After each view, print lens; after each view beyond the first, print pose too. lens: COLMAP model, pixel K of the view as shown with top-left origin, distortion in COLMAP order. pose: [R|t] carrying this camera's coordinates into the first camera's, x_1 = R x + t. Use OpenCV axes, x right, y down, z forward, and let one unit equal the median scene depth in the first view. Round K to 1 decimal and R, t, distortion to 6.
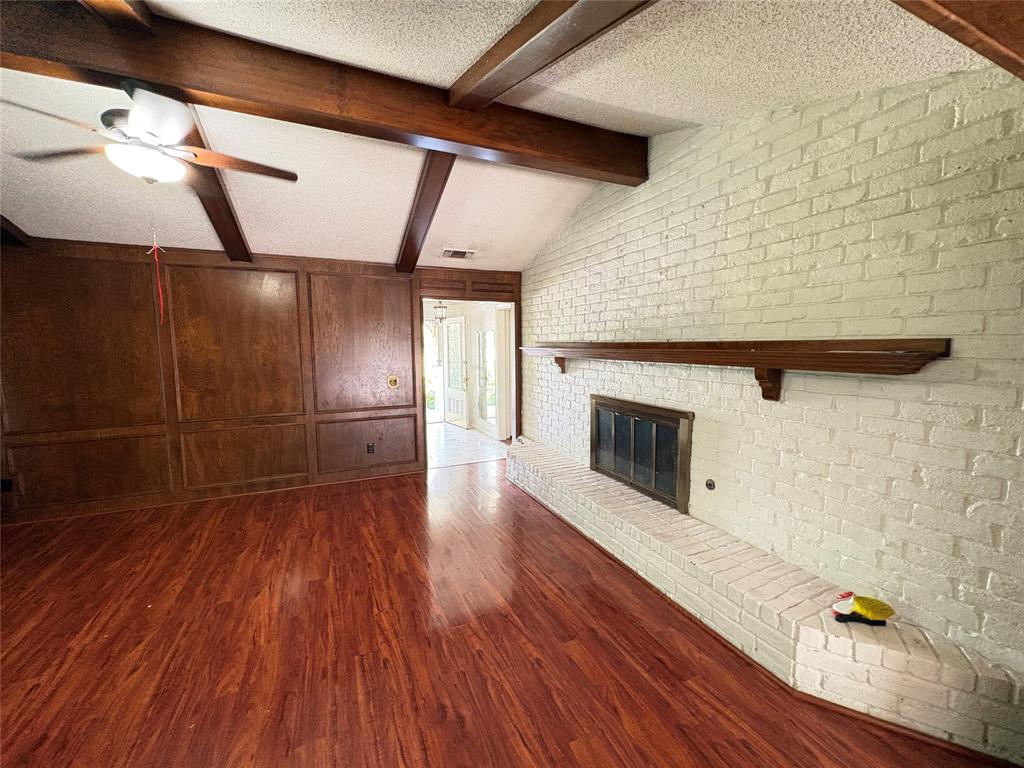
lens RADIAL K [[409.6, 0, 514.0], [0, 409.6, 383.6], [0, 0, 1]] dist [0.001115, -0.000105]
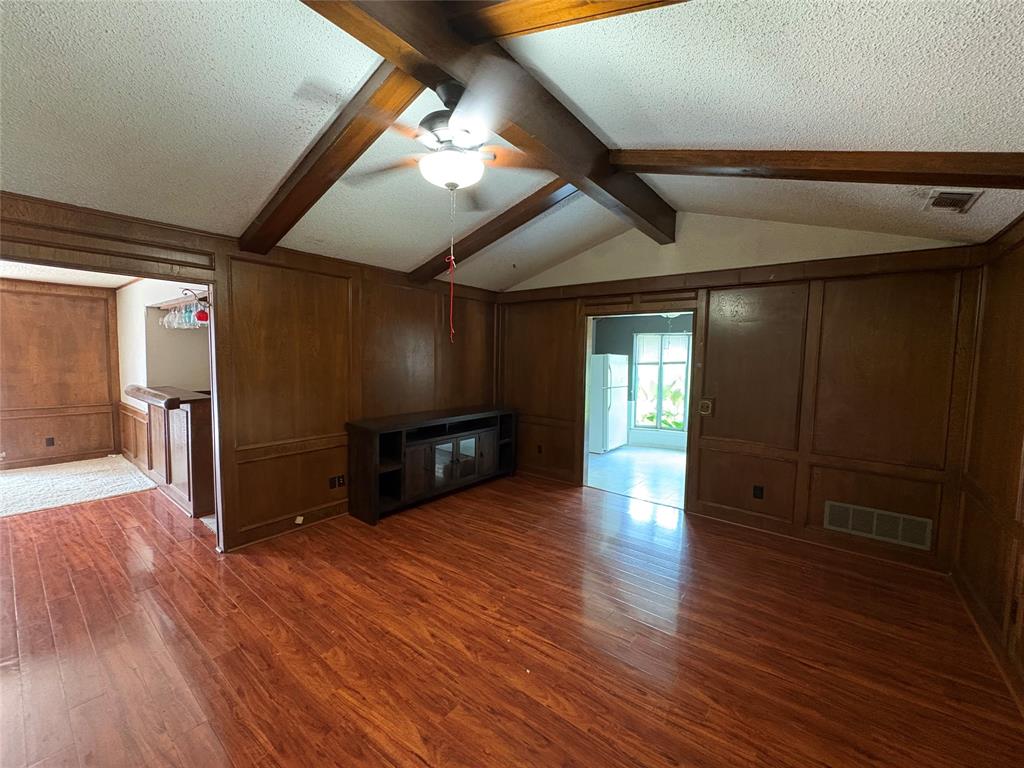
lens RADIAL K [[409.6, 0, 512.0], [0, 409.6, 383.9], [0, 0, 1]] dist [0.001115, -0.000105]
pose [[-0.885212, 0.020449, -0.464739, -0.475602], [-0.058971, 0.986041, 0.155713, -0.174649], [0.461436, 0.165245, -0.871649, 1.620911]]
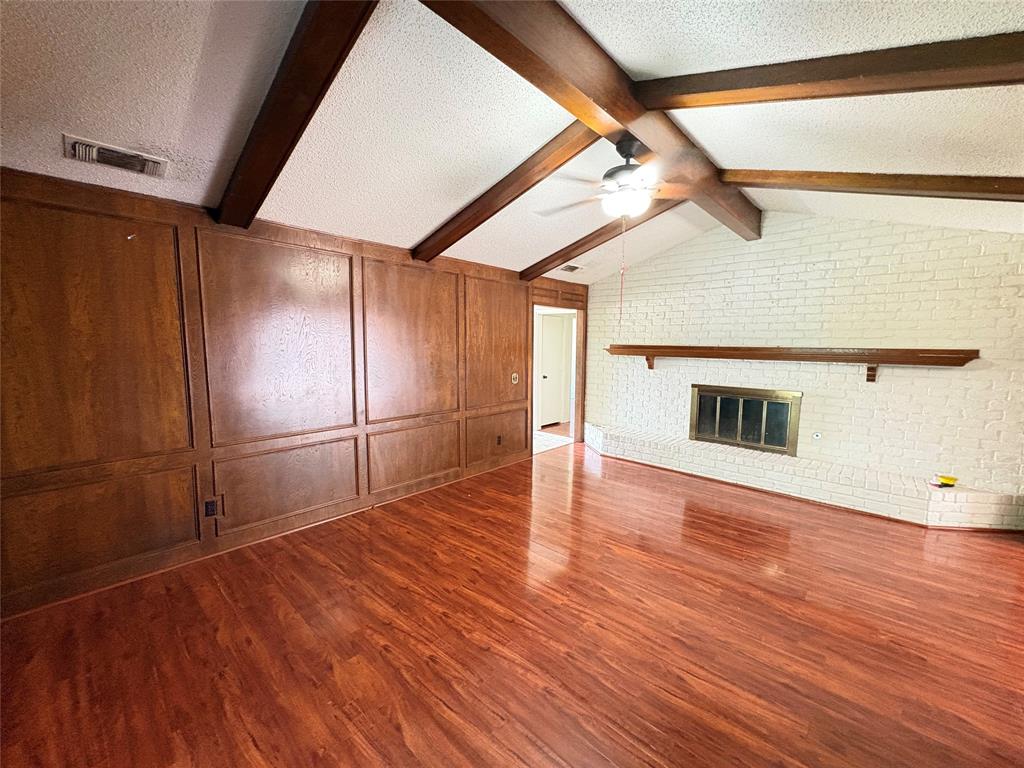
lens RADIAL K [[409.6, 0, 513.9], [0, 409.6, 383.9], [0, 0, 1]] dist [0.001115, -0.000105]
pose [[0.917214, -0.023227, 0.397717, -1.432248], [0.021695, 0.999730, 0.008351, 0.001269], [-0.397804, 0.000968, 0.917470, -0.019358]]
